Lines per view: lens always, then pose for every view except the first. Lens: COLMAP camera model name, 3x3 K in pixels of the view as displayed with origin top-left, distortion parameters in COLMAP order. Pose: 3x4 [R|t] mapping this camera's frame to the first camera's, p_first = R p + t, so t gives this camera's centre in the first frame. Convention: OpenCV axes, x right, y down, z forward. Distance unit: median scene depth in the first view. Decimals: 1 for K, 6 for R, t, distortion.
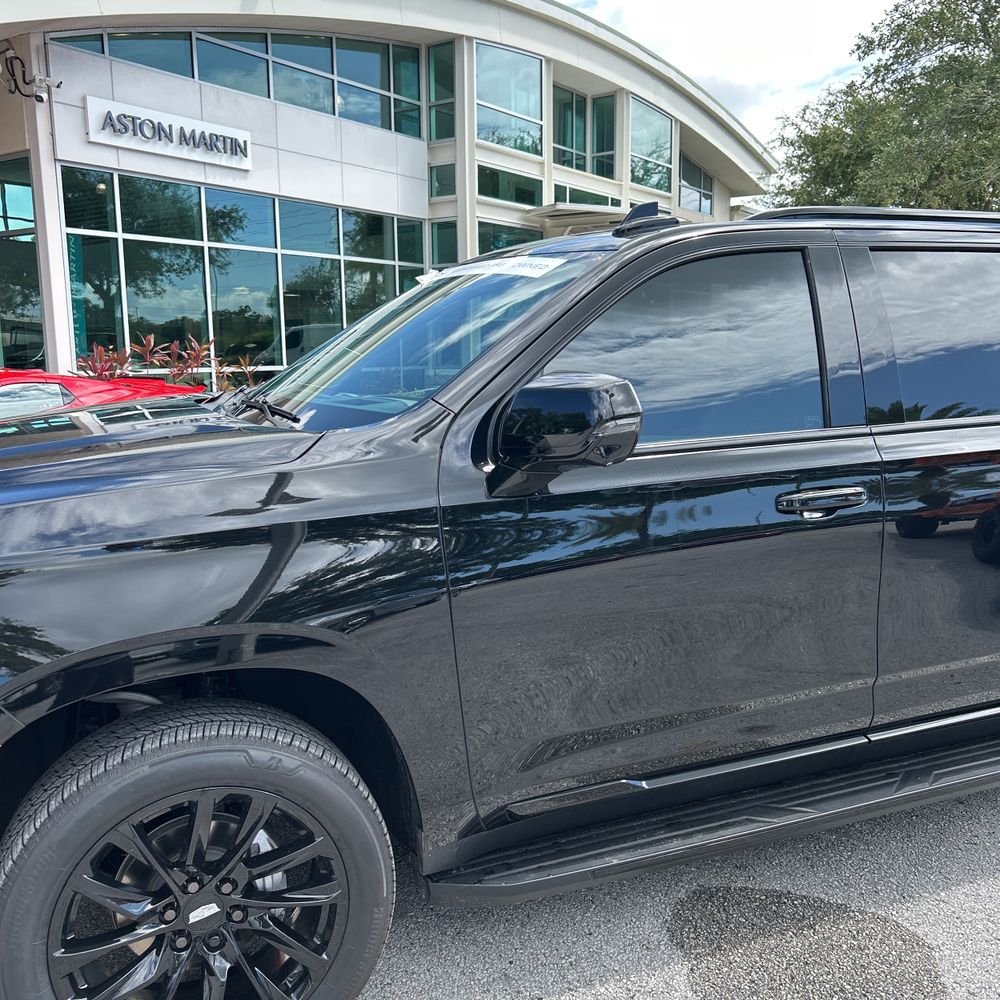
lens RADIAL K [[1007.2, 0, 482.5], [0, 1007.2, 502.0], [0, 0, 1]] dist [0.036494, -0.038614]
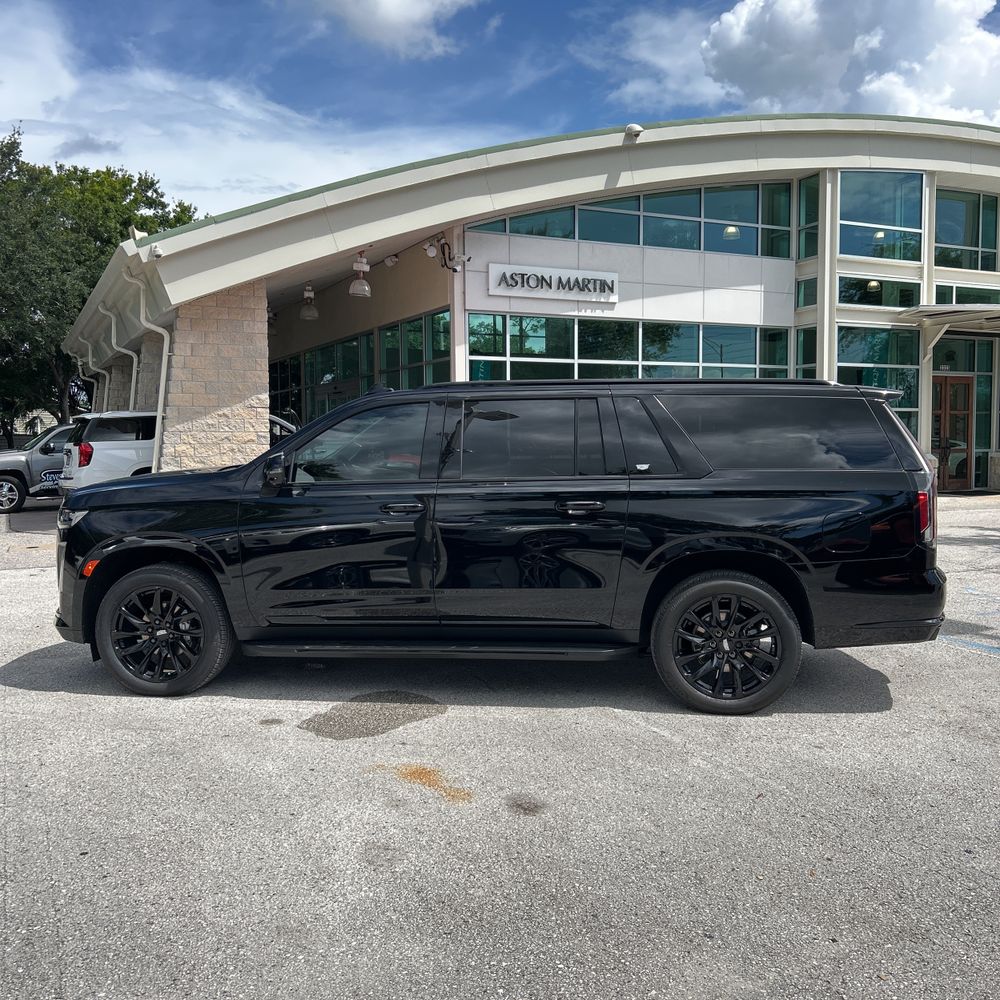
lens RADIAL K [[1000.2, 0, 499.6], [0, 1000.2, 506.7], [0, 0, 1]] dist [0.037767, -0.031305]
pose [[0.869624, 0.036942, -0.492331, 0.286833], [-0.077303, 0.995086, -0.061876, 0.020495], [0.487626, 0.091868, 0.868206, -0.156517]]
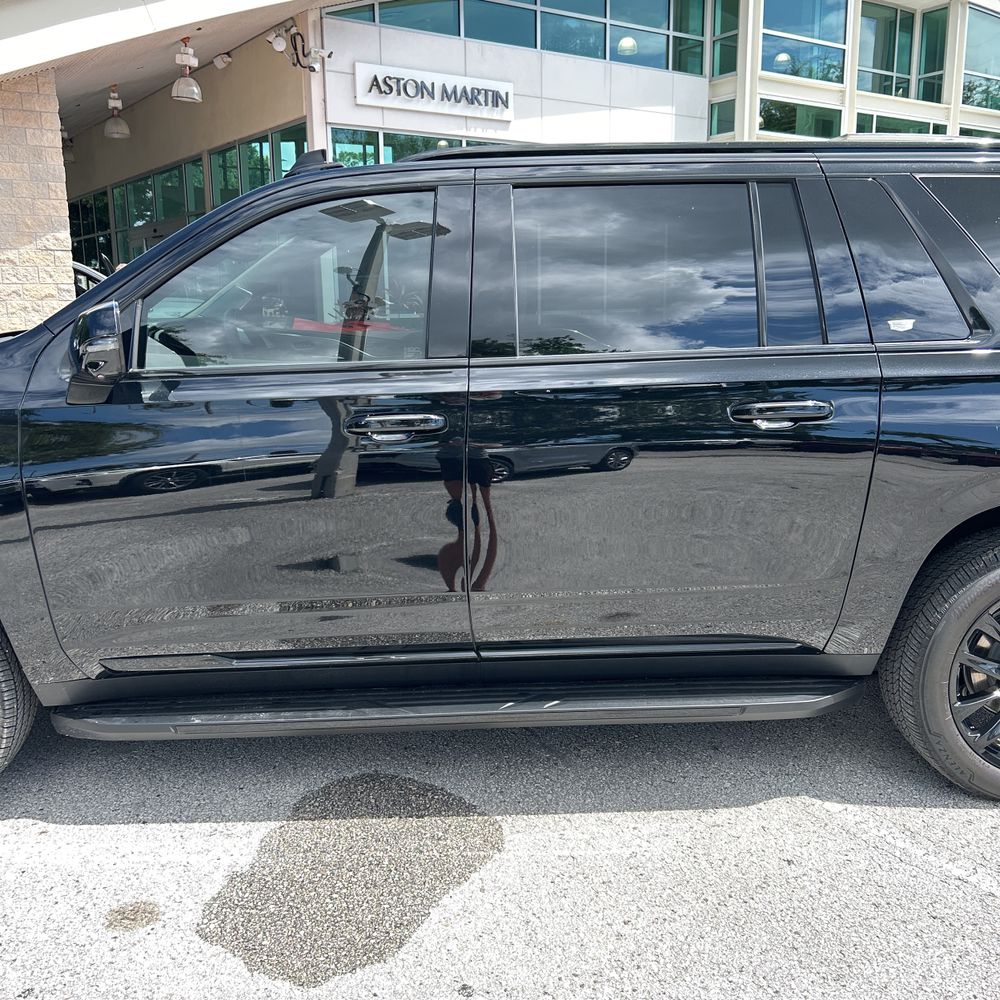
lens RADIAL K [[1005.6, 0, 500.0], [0, 1005.6, 500.0], [0, 0, 1]] dist [0.002925, 0.003749]
pose [[0.940043, 0.065208, -0.334765, 0.137484], [-0.047888, 0.997064, 0.059744, 0.001512], [0.337679, -0.040131, 0.940406, 0.003334]]
